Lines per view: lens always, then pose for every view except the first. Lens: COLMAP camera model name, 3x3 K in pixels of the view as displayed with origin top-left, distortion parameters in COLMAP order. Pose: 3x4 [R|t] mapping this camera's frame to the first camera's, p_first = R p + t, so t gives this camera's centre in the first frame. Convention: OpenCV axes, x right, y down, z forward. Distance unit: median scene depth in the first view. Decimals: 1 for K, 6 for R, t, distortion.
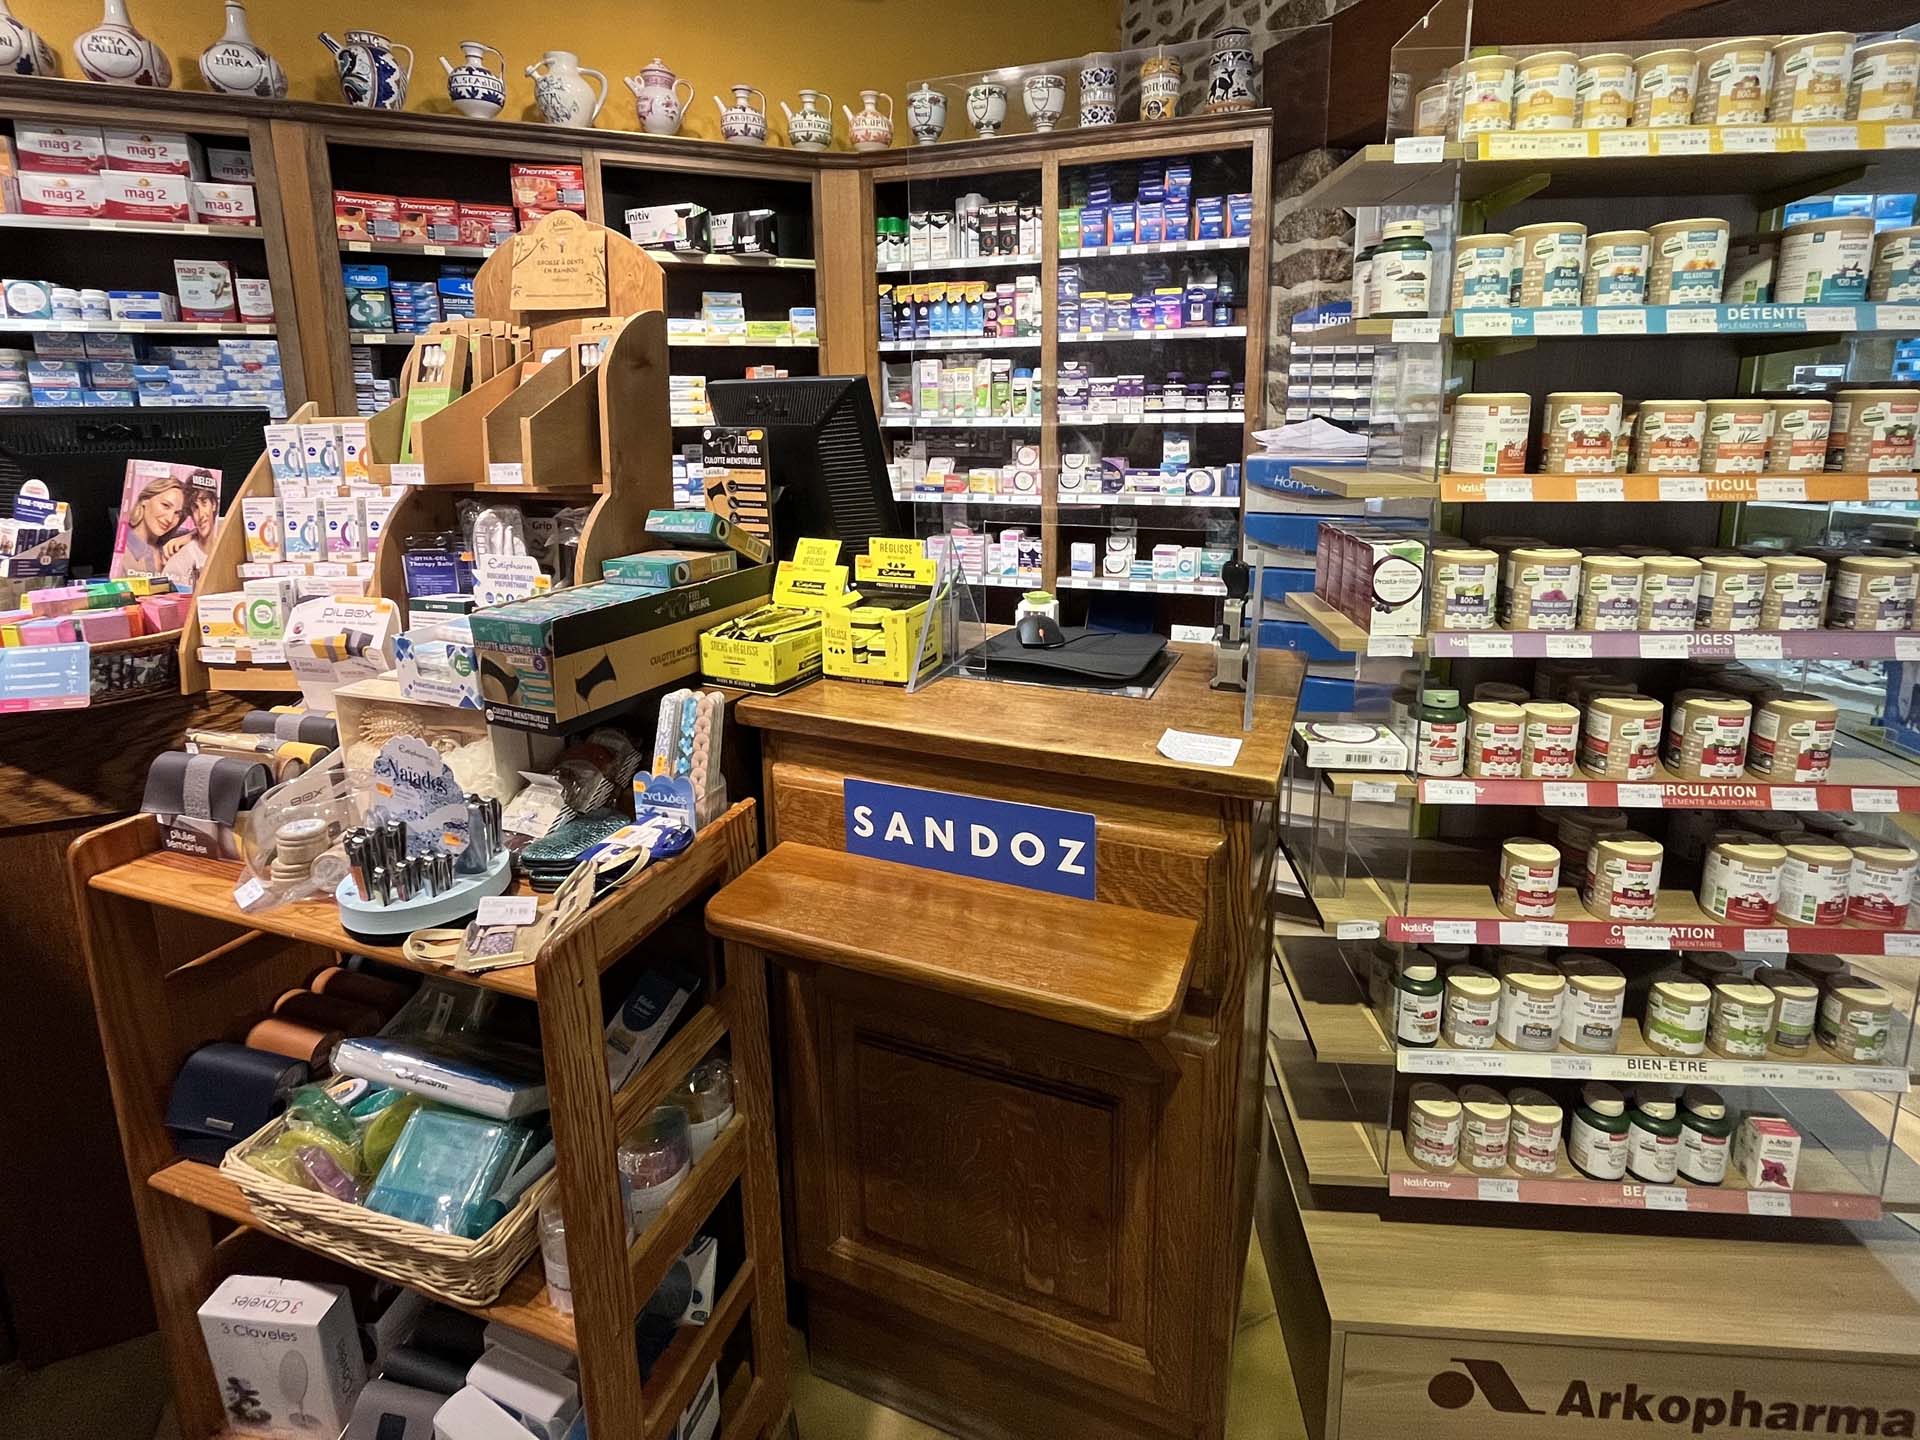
lens RADIAL K [[907.0, 0, 993.1], [0, 907.0, 559.0], [0, 0, 1]] dist [0.000094, -0.000816]
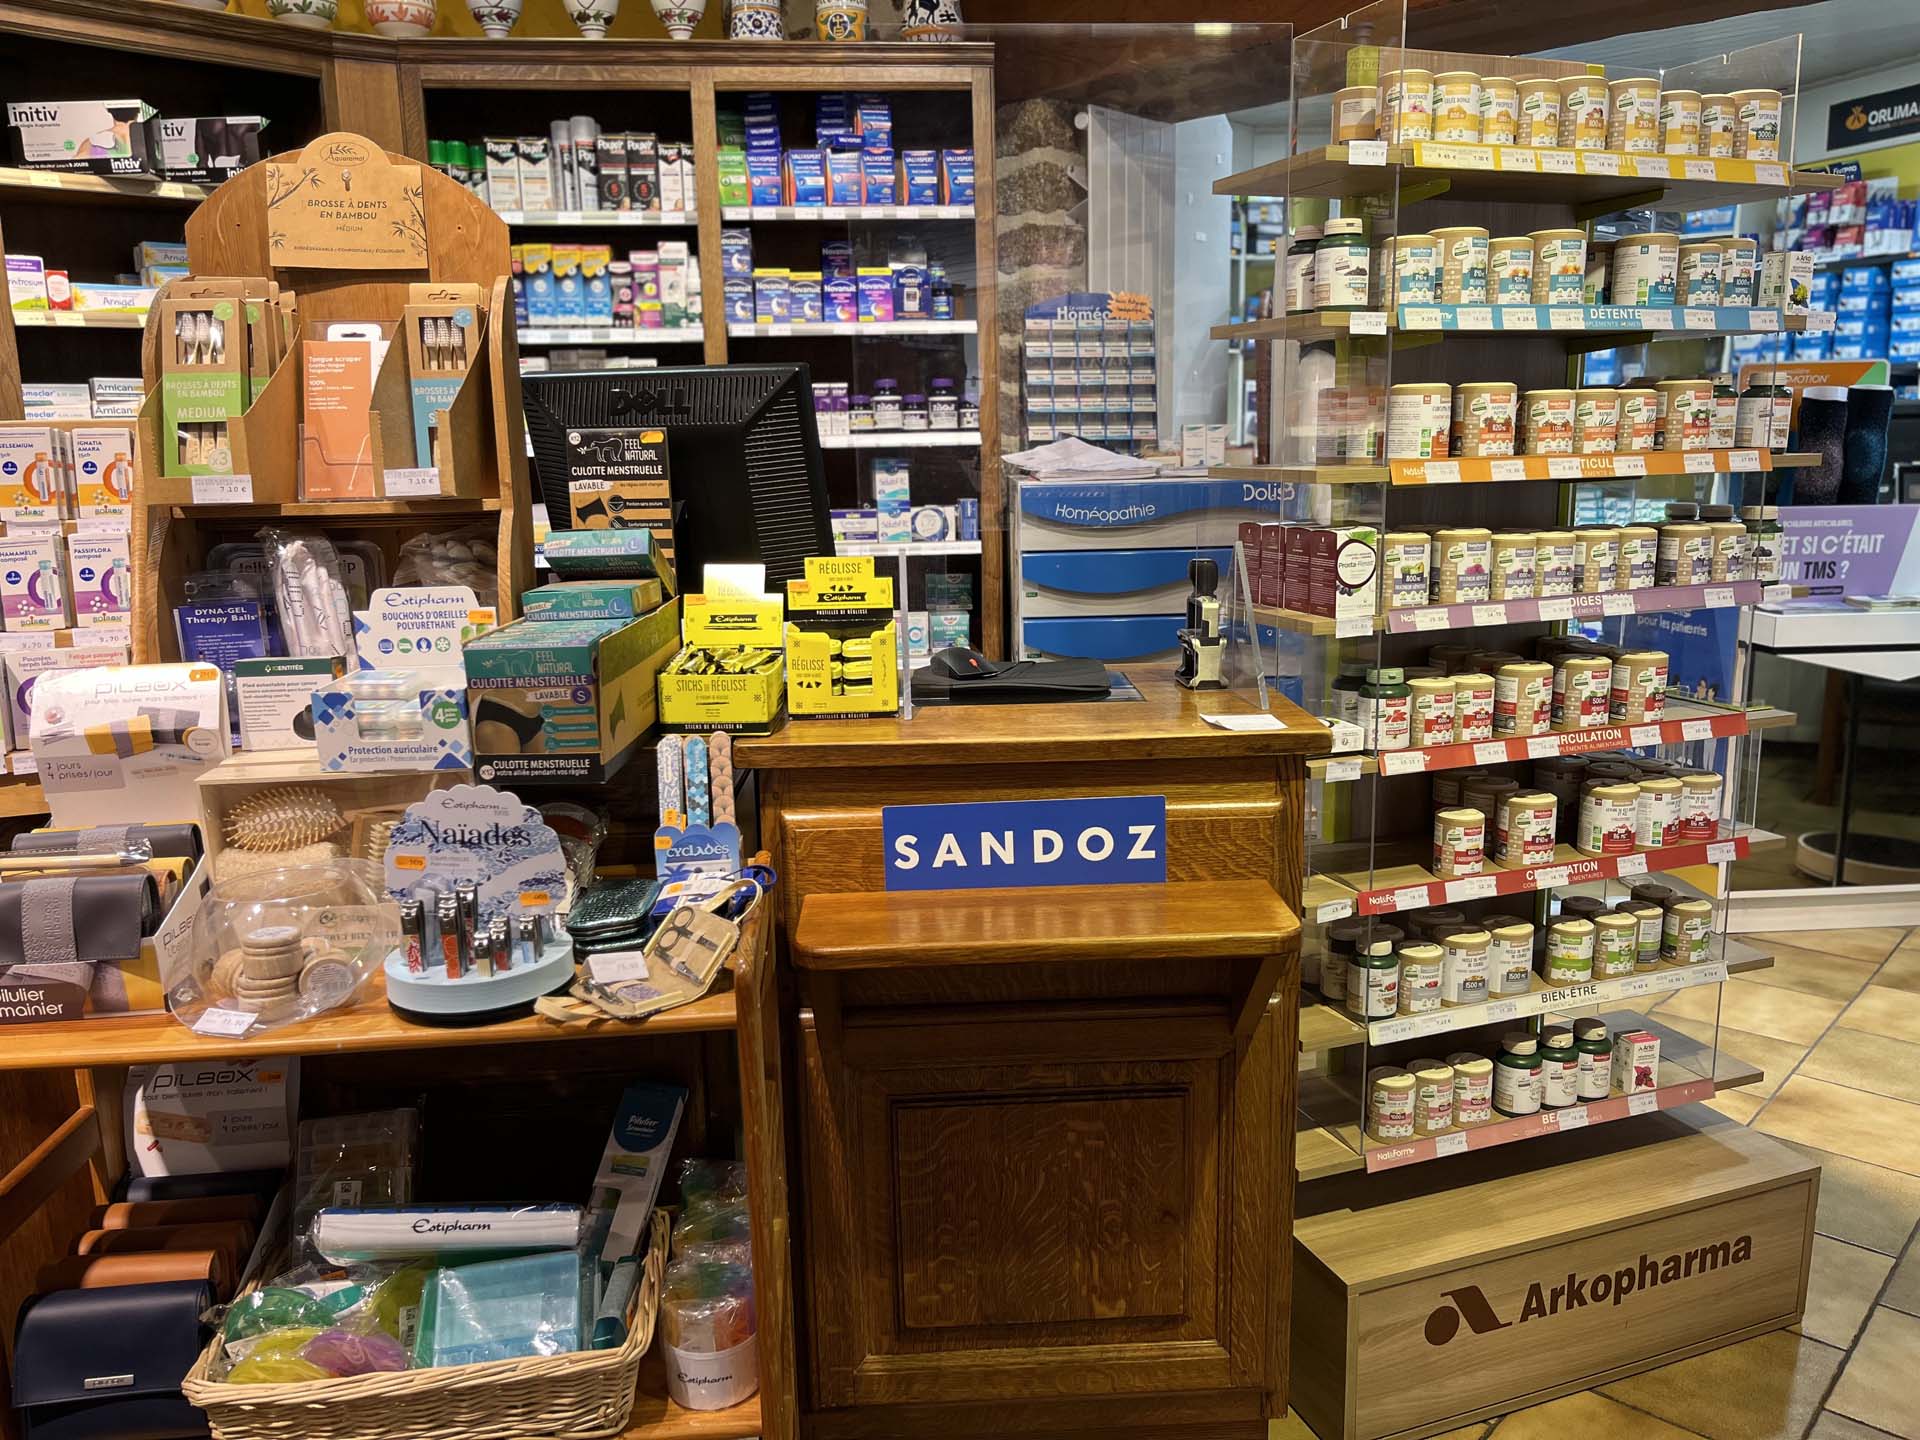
lens RADIAL K [[1427.3, 0, 960.0], [0, 1427.3, 720.0], [0, 0, 1]] dist [0.061865, -0.082092]
pose [[0.912411, -0.087127, 0.399894, -0.615437], [0.079727, 0.996197, 0.035139, 0.102959], [-0.401434, -0.000178, 0.915888, -0.317719]]
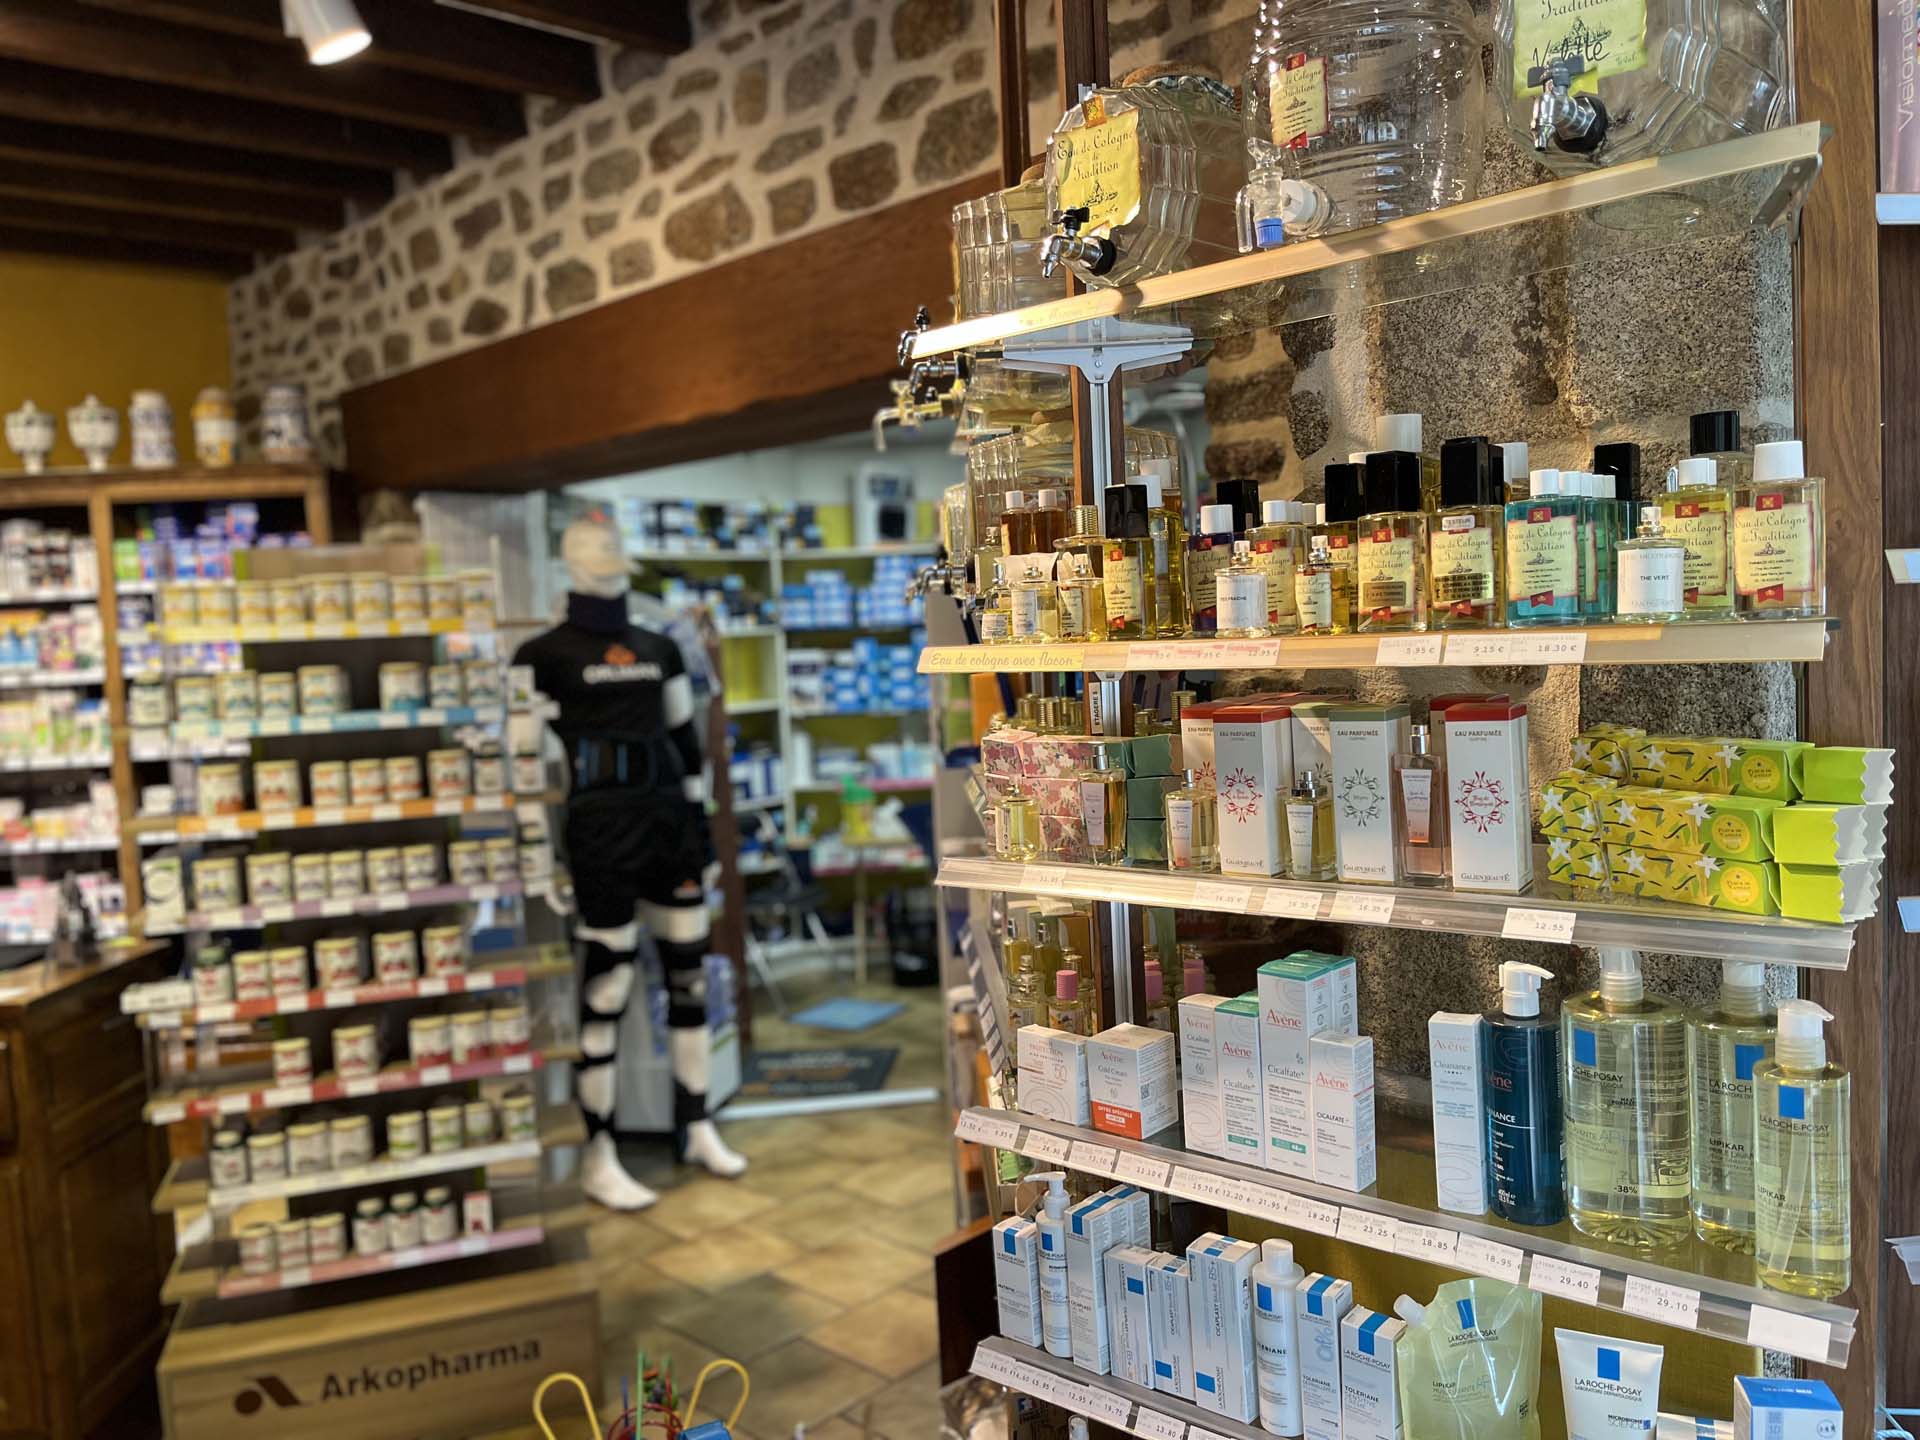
lens RADIAL K [[1427.3, 0, 960.0], [0, 1427.3, 720.0], [0, 0, 1]] dist [0.061865, -0.082092]
pose [[0.918381, -0.058025, 0.391419, 0.714280], [0.104580, 0.989610, -0.098671, 0.130006], [-0.381627, 0.131552, 0.914907, -1.846339]]
